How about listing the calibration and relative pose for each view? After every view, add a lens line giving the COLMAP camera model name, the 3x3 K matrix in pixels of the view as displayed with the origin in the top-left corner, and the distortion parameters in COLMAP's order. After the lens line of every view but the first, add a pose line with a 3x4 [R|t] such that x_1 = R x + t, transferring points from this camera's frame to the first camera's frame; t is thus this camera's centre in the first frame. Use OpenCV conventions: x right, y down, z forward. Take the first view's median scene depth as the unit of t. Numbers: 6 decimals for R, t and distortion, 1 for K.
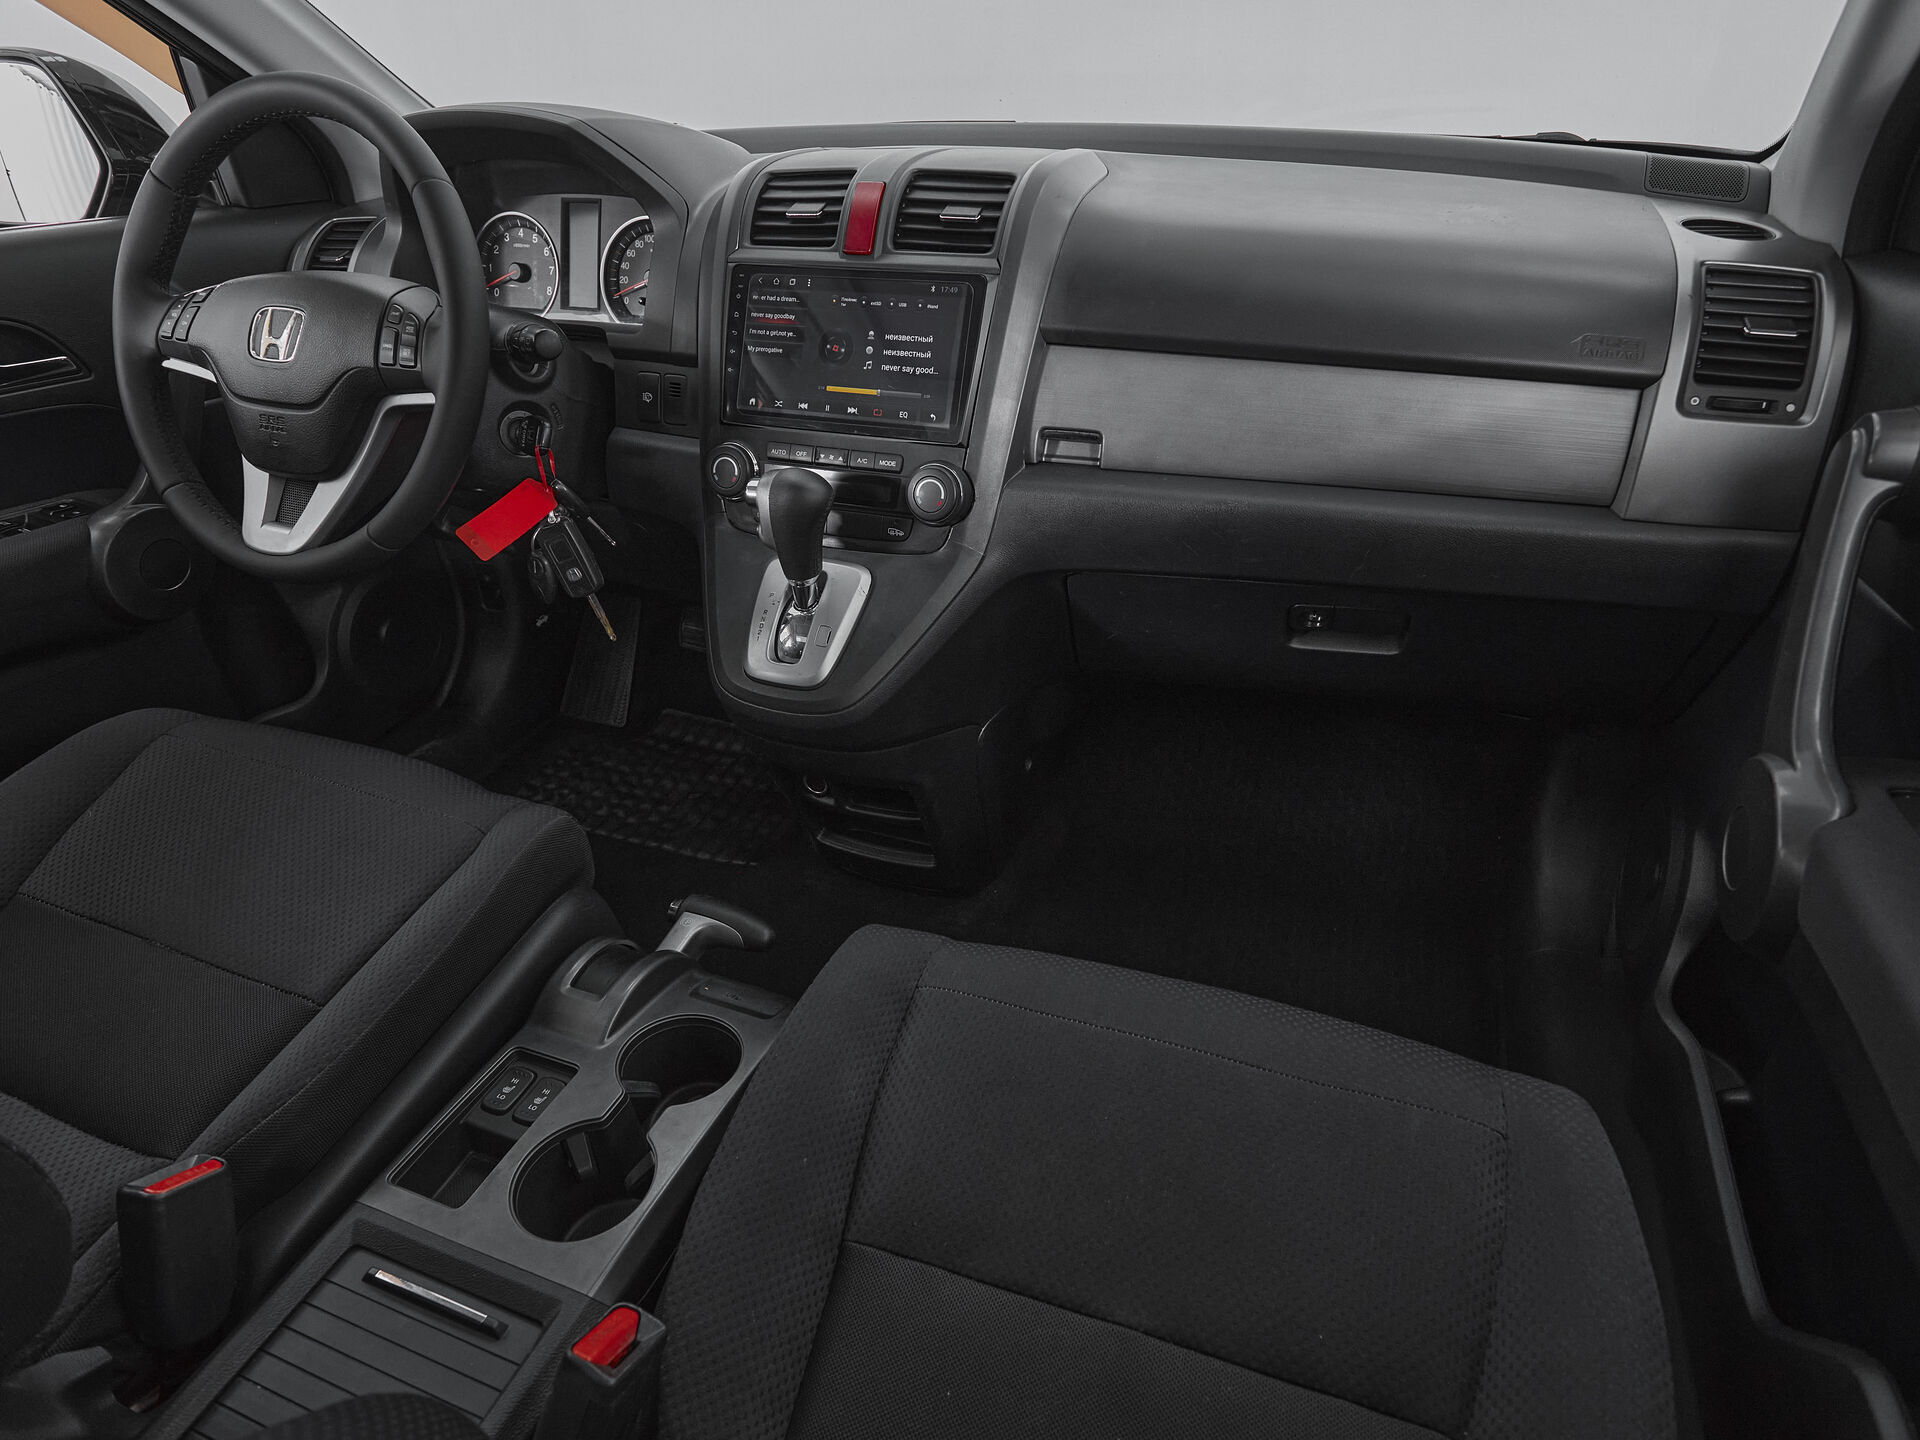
lens RADIAL K [[1037.1, 0, 953.0], [0, 1037.1, 720.6], [0, 0, 1]] dist [-0.005331, -0.002095]
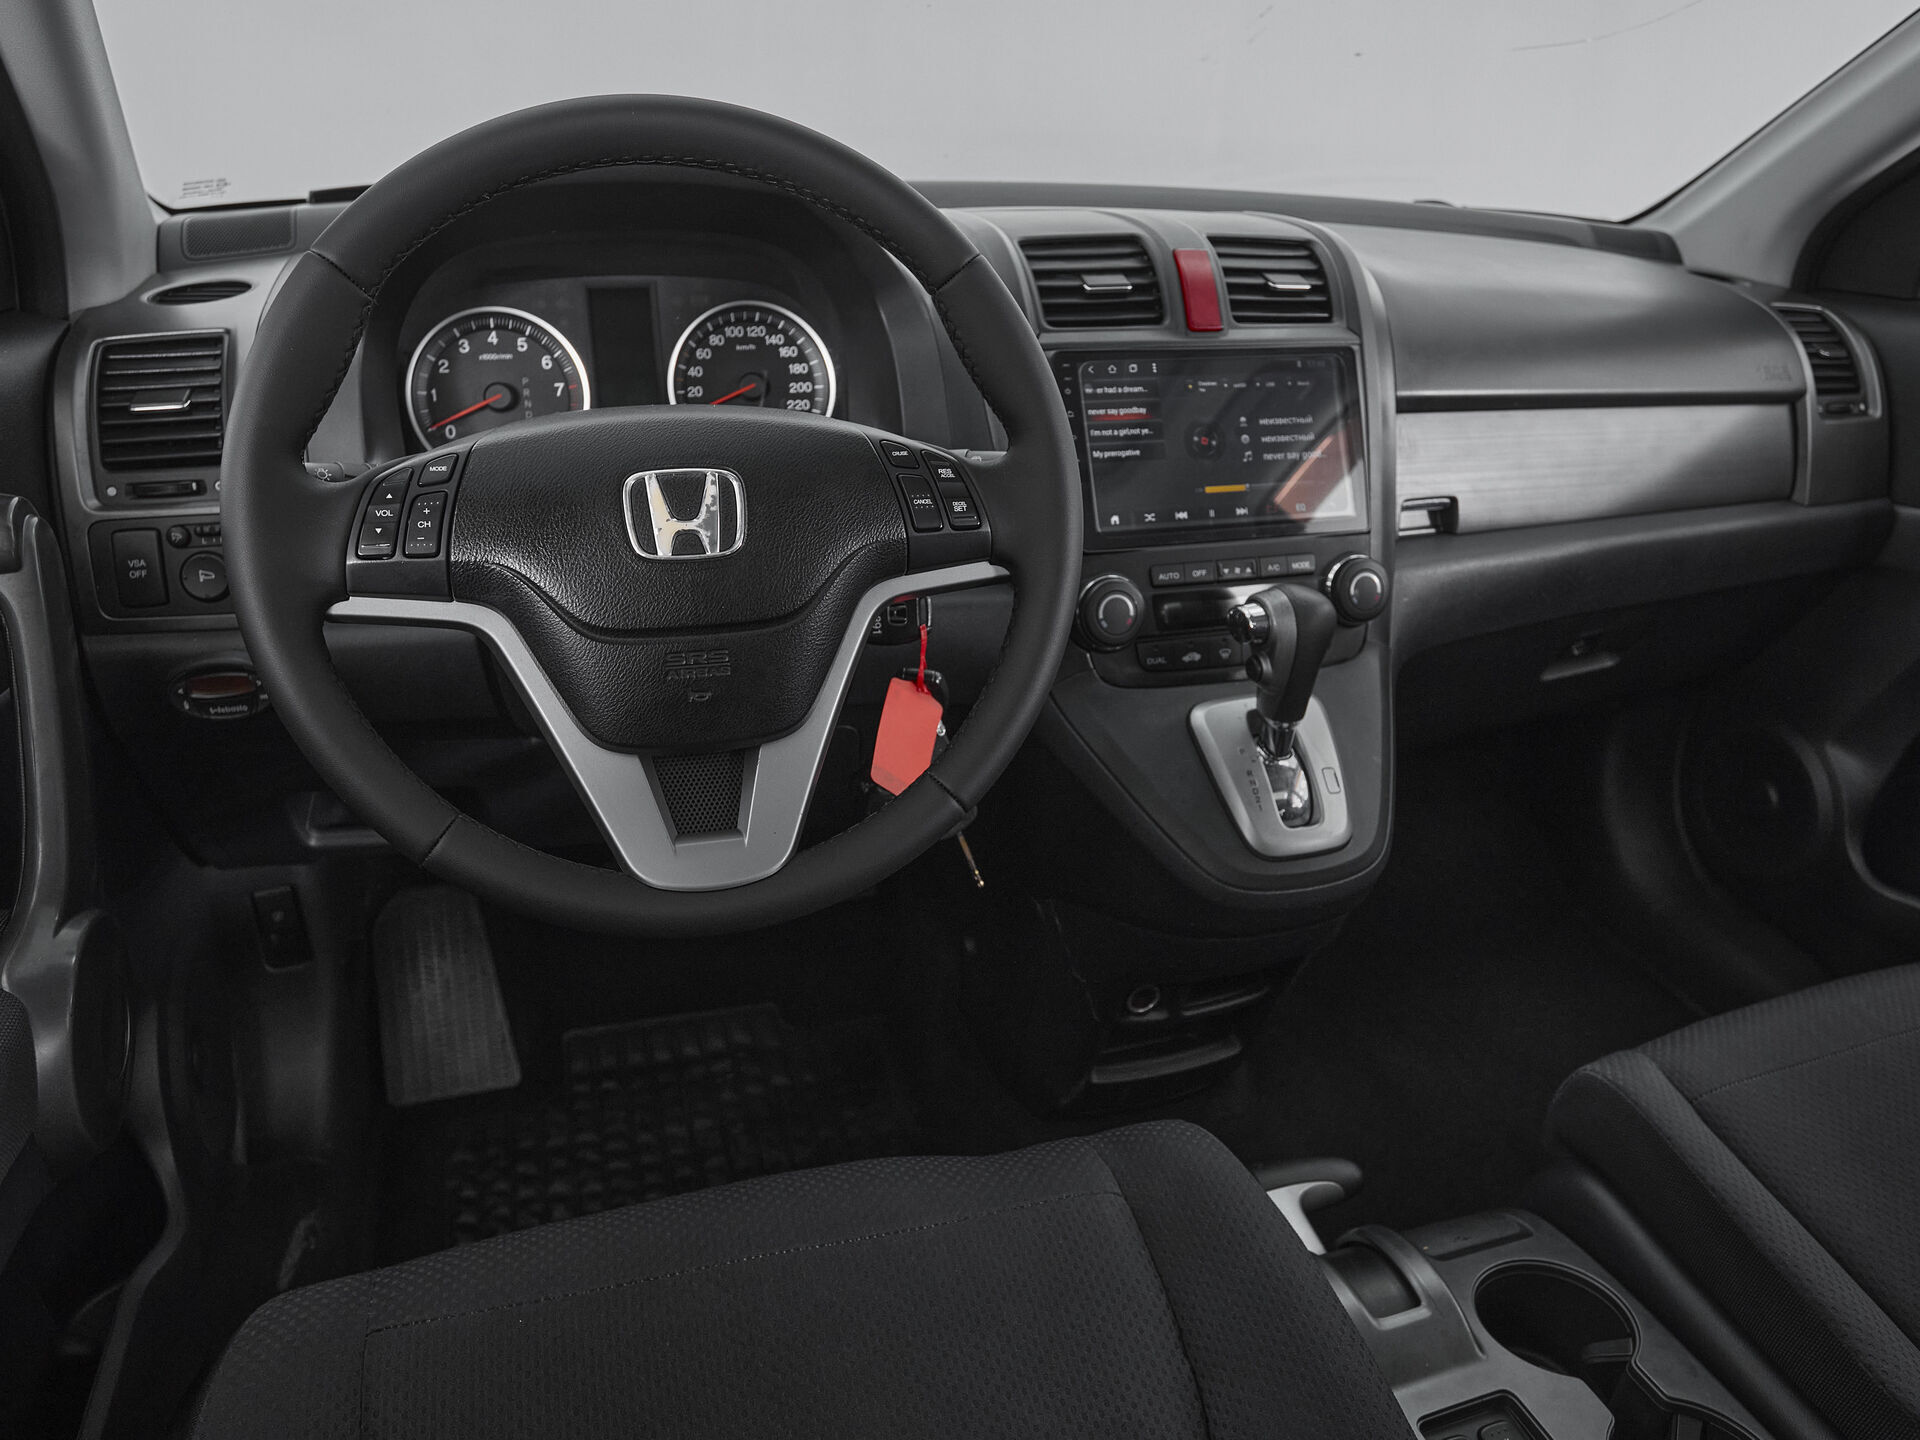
lens RADIAL K [[1324.0, 0, 987.2], [0, 1324.0, 710.9], [0, 0, 1]] dist [-0.066976, 0.026787]
pose [[0.776017, -0.227147, 0.588389, -0.909136], [0.301108, 0.953144, -0.029165, -0.180868], [-0.554195, 0.199801, 0.808052, 0.304129]]
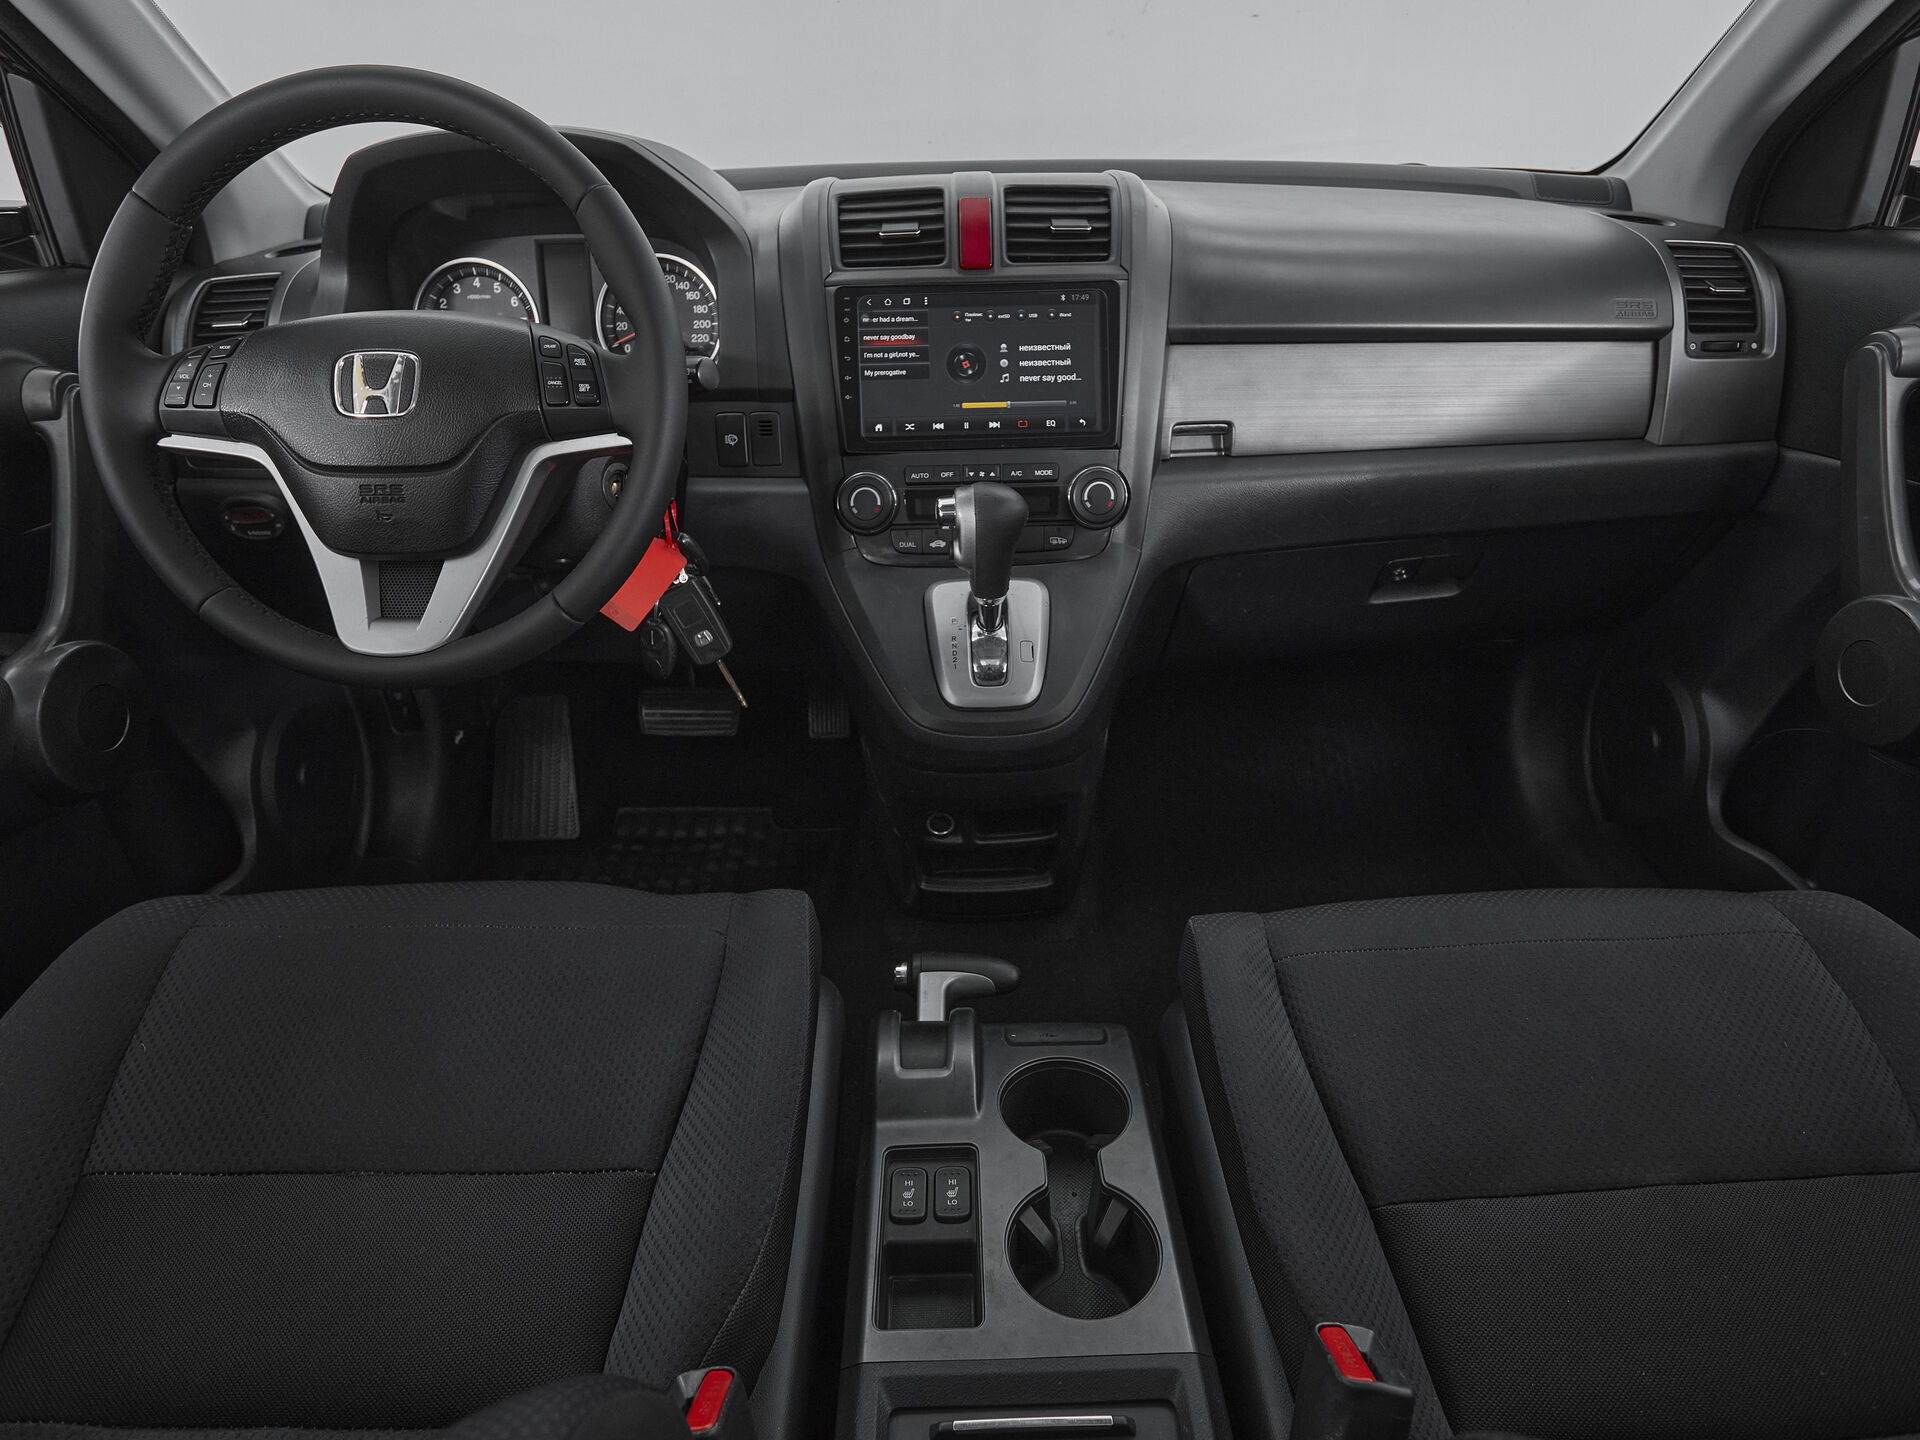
lens RADIAL K [[1037.1, 0, 965.5], [0, 1037.1, 730.5], [0, 0, 1]] dist [-0.005331, -0.002095]
pose [[0.930826, -0.180327, 0.317875, -0.491281], [0.198577, 0.979749, -0.025687, 0.004250], [-0.306805, 0.087032, 0.947785, 0.103614]]
